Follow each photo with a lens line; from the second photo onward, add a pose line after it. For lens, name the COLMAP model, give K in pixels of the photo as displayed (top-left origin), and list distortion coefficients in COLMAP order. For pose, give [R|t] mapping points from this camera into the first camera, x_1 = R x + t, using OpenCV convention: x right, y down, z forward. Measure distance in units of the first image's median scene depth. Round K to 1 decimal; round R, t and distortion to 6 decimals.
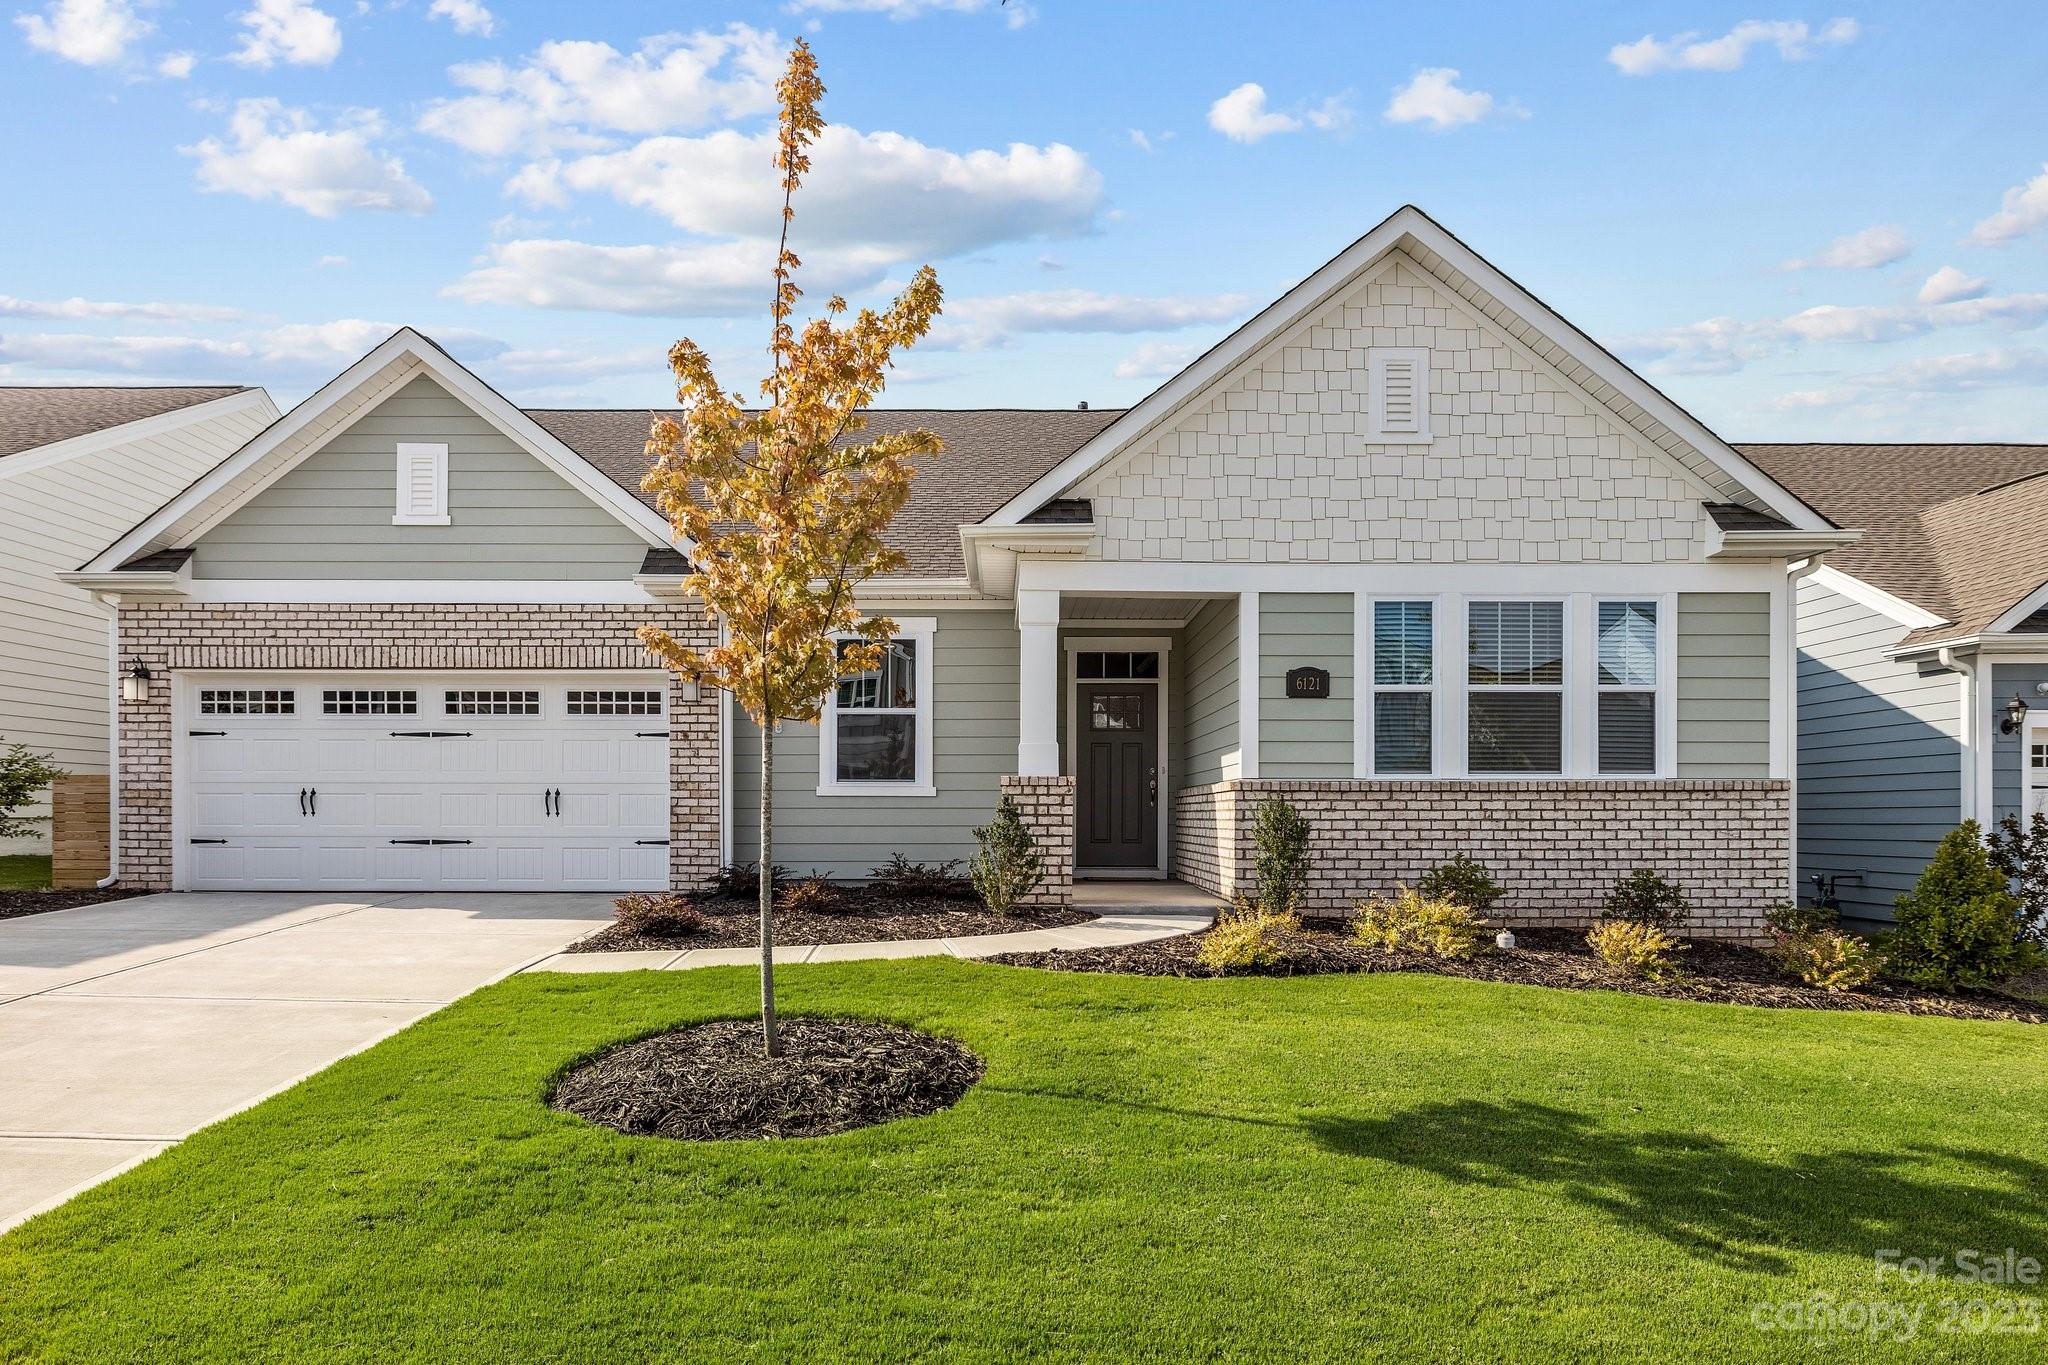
lens RADIAL K [[1257.0, 0, 1023.7], [0, 1257.0, 655.6], [0, 0, 1]] dist [0.000412, -0.003882]
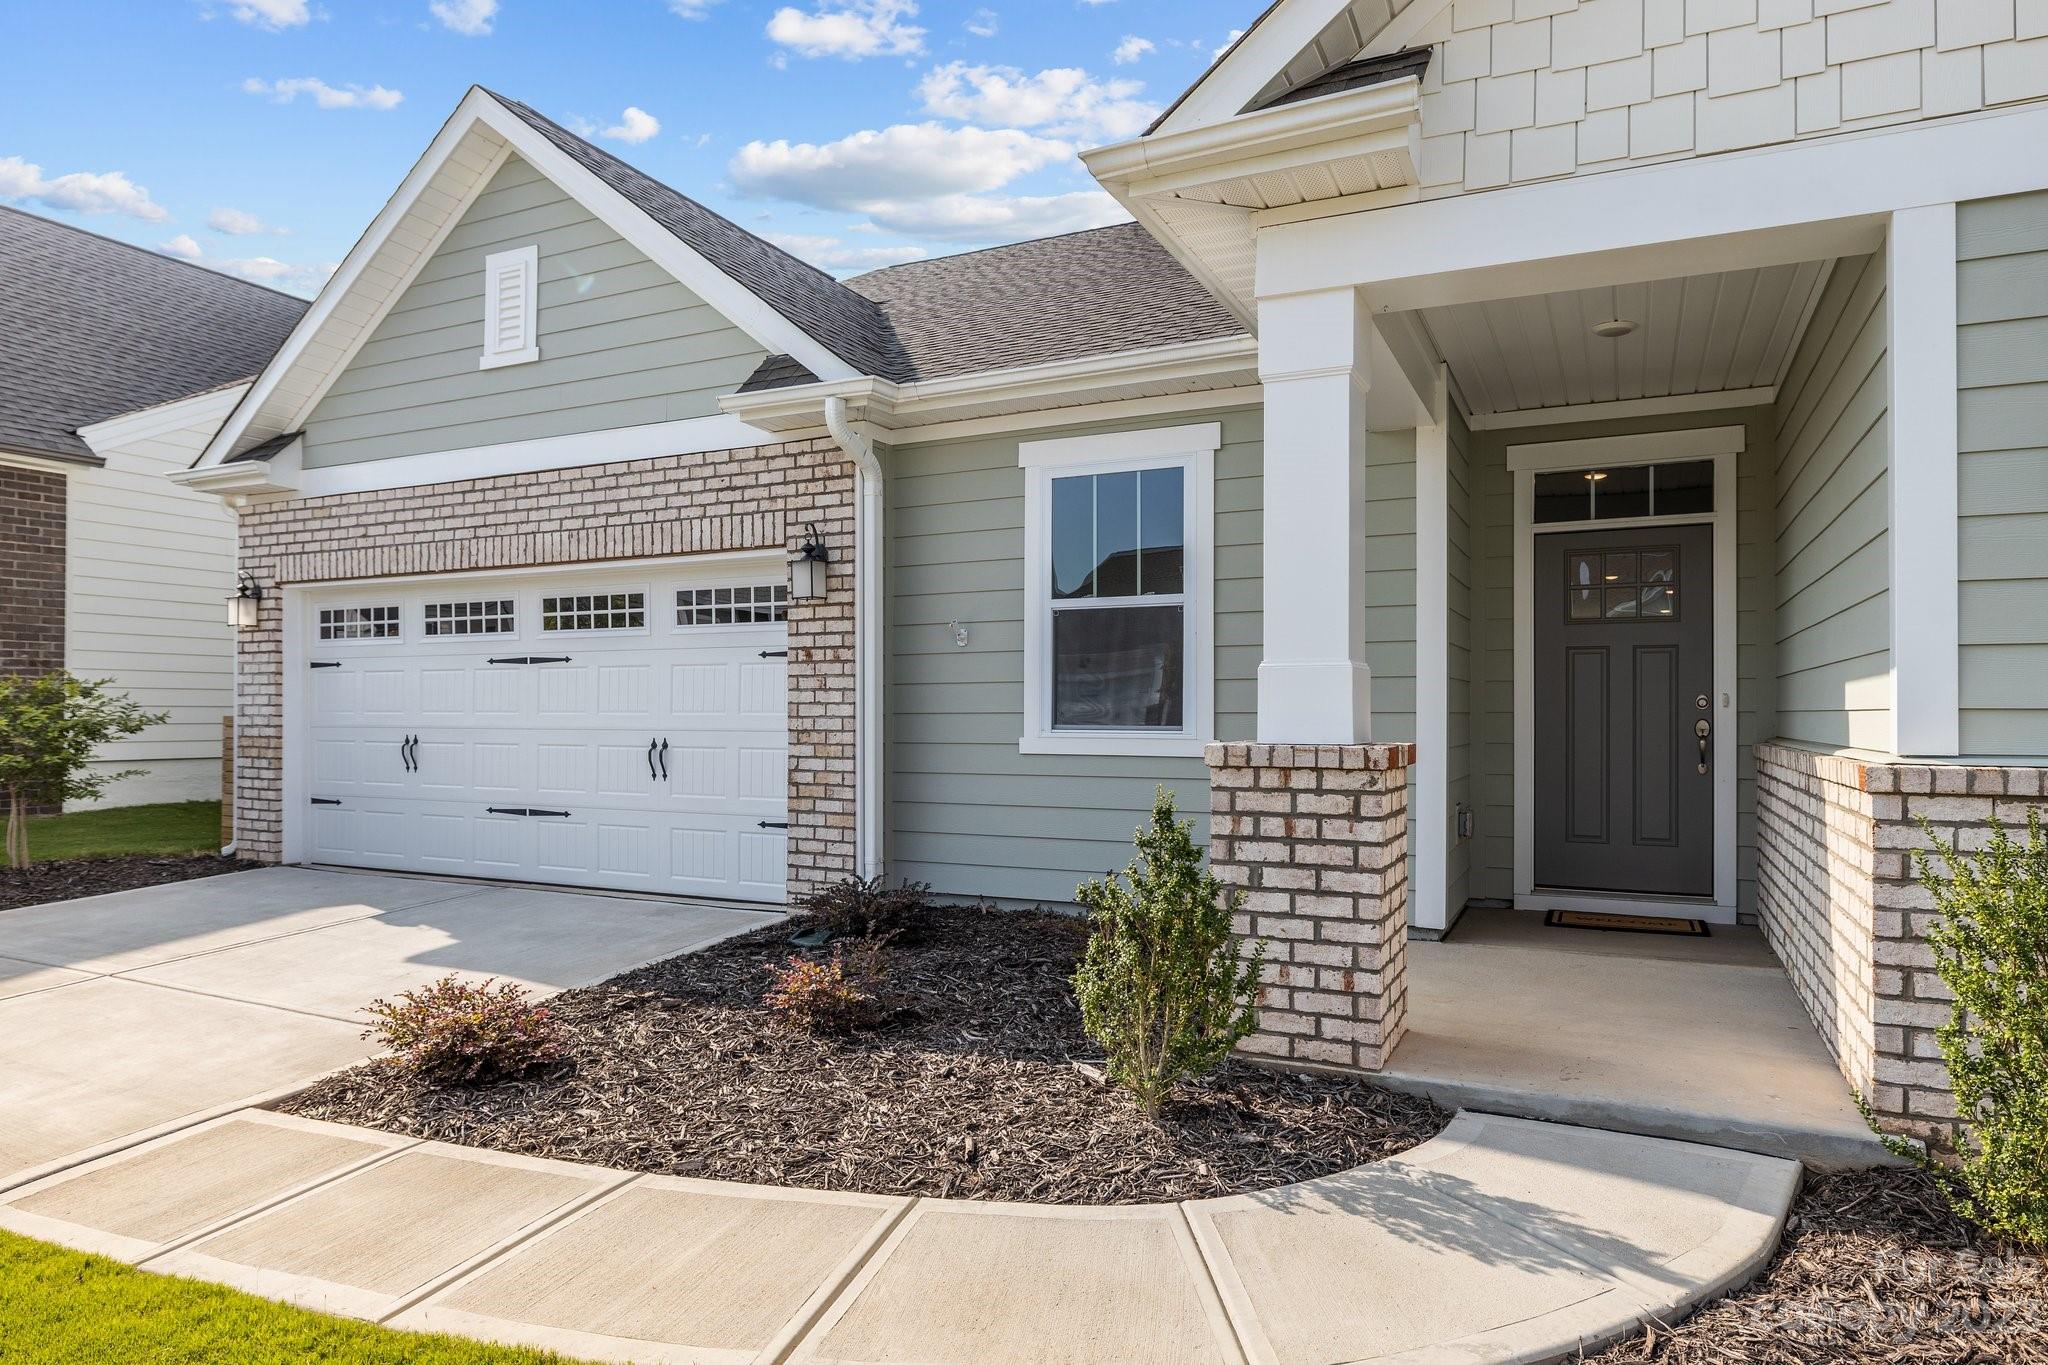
lens RADIAL K [[1257.0, 0, 1023.7], [0, 1257.0, 655.6], [0, 0, 1]] dist [0.000412, -0.003882]
pose [[0.893203, -0.021025, -0.449162, 0.097160], [0.057183, 0.996107, 0.067086, 0.028909], [0.446003, -0.085606, 0.890928, 0.499975]]
